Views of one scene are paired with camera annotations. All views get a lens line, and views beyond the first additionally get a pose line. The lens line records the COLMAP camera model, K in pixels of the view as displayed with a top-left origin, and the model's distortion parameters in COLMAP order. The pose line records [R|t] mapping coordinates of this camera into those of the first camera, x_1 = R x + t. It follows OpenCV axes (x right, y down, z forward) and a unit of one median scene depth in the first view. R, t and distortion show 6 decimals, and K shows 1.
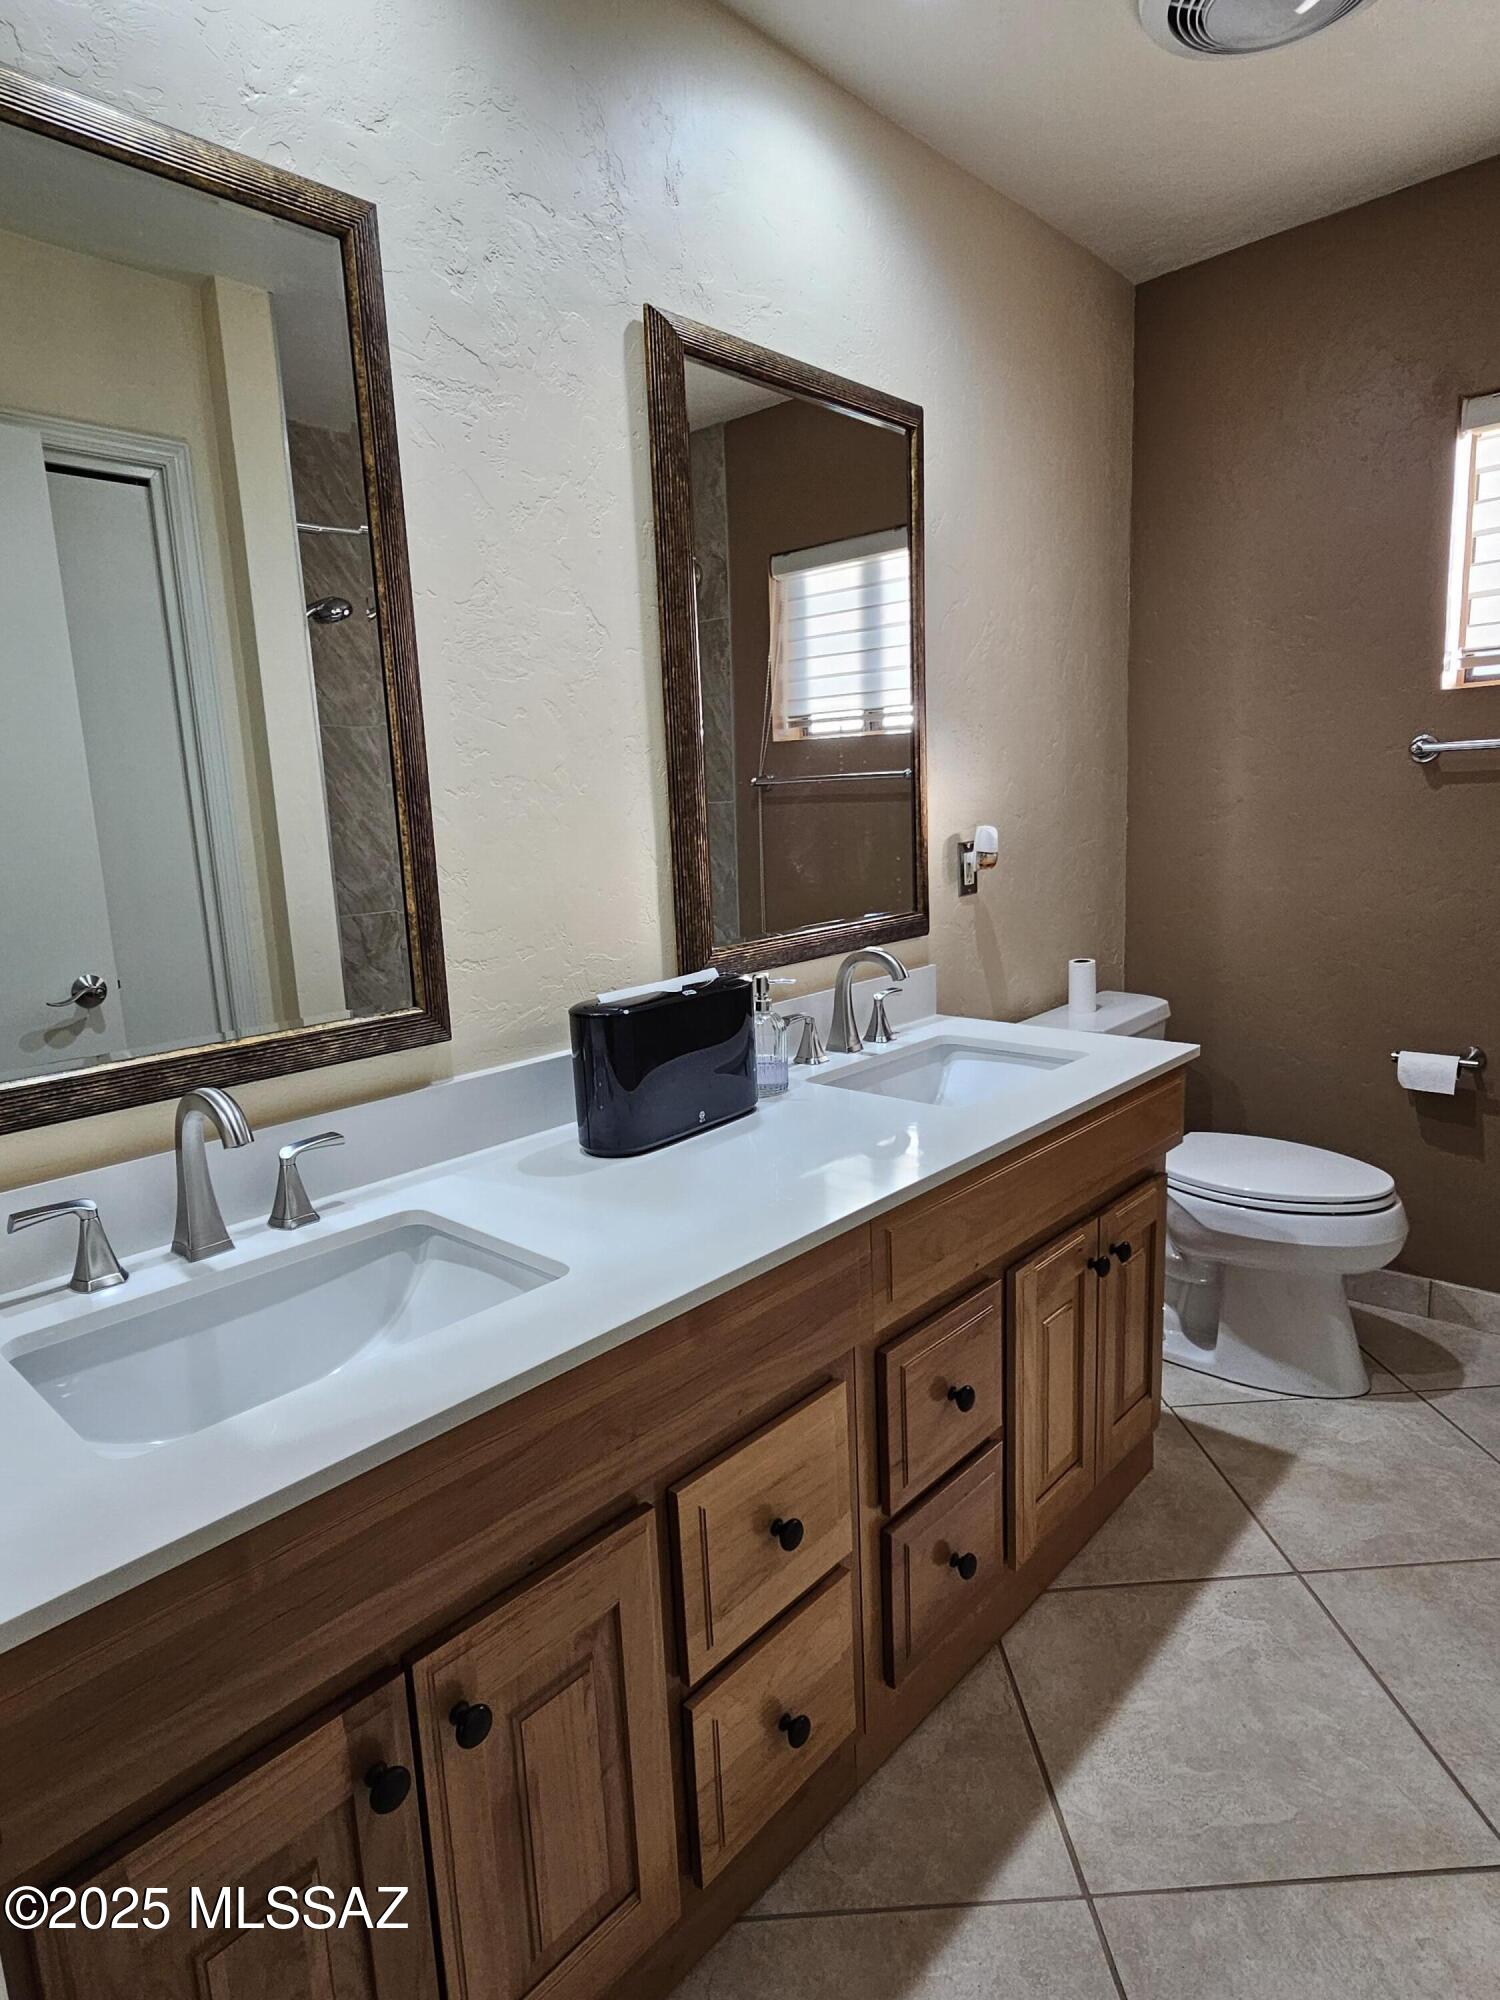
lens RADIAL K [[1127.3, 0, 750.0], [0, 1127.3, 1000.0], [0, 0, 1]] dist [-0.000337, -0.000054]
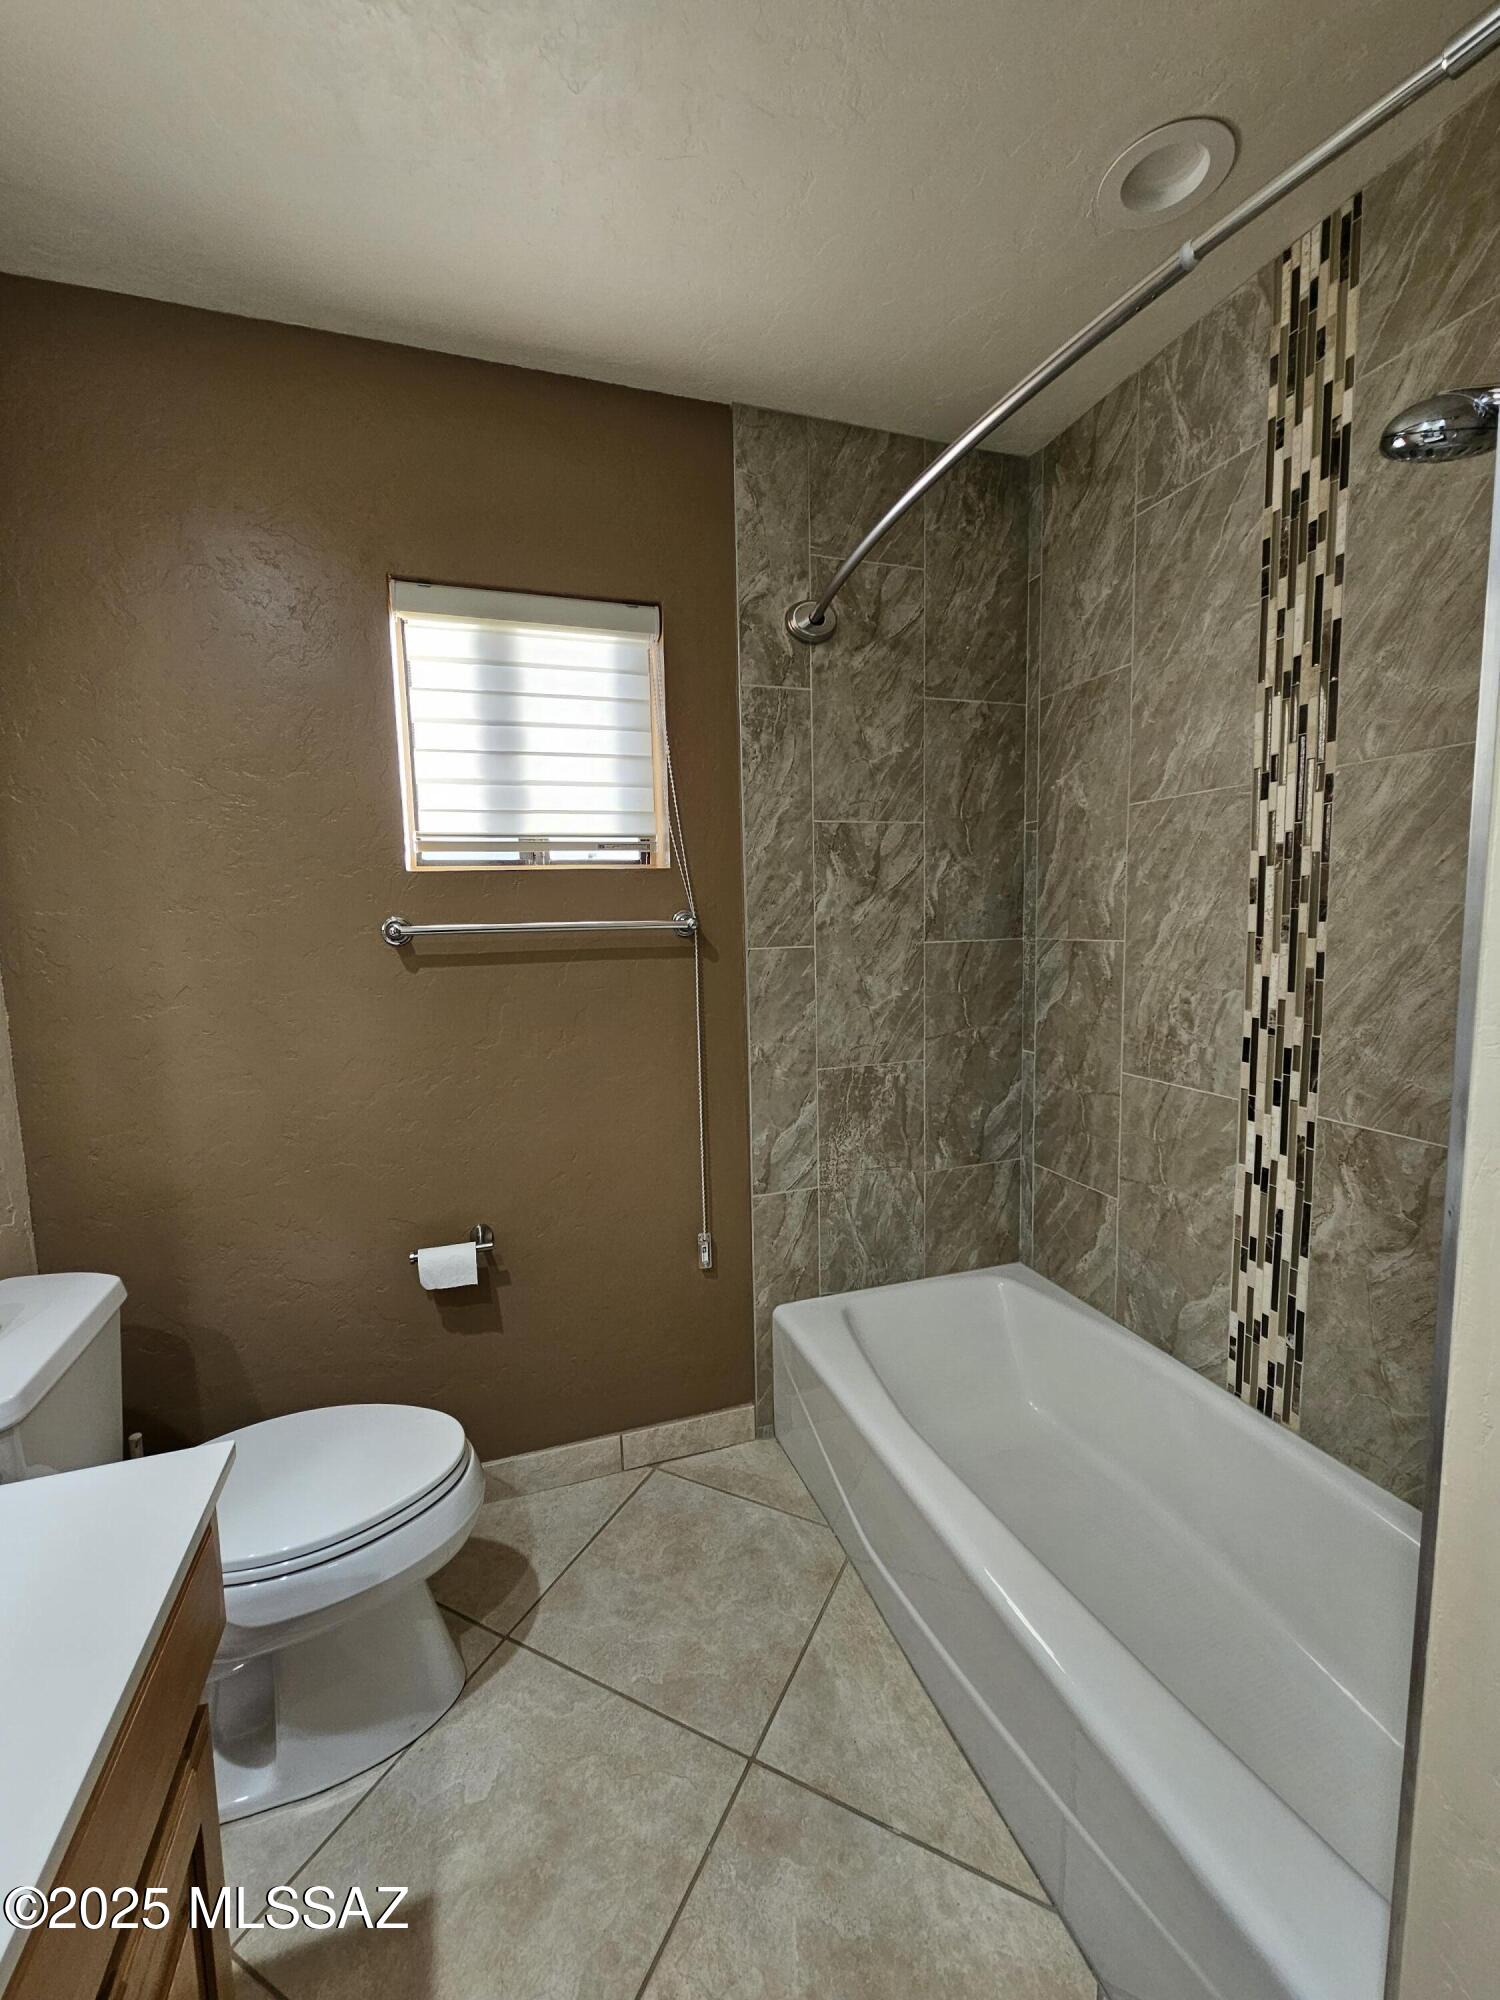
lens RADIAL K [[834.1, 0, 750.0], [0, 834.1, 1000.0], [0, 0, 1]] dist [-0.001824, 0.000063]
pose [[0.488554, -0.063025, 0.870254, 0.131300], [0.150489, 0.988528, -0.012893, -0.113697], [-0.859458, 0.137263, 0.492434, 0.415561]]
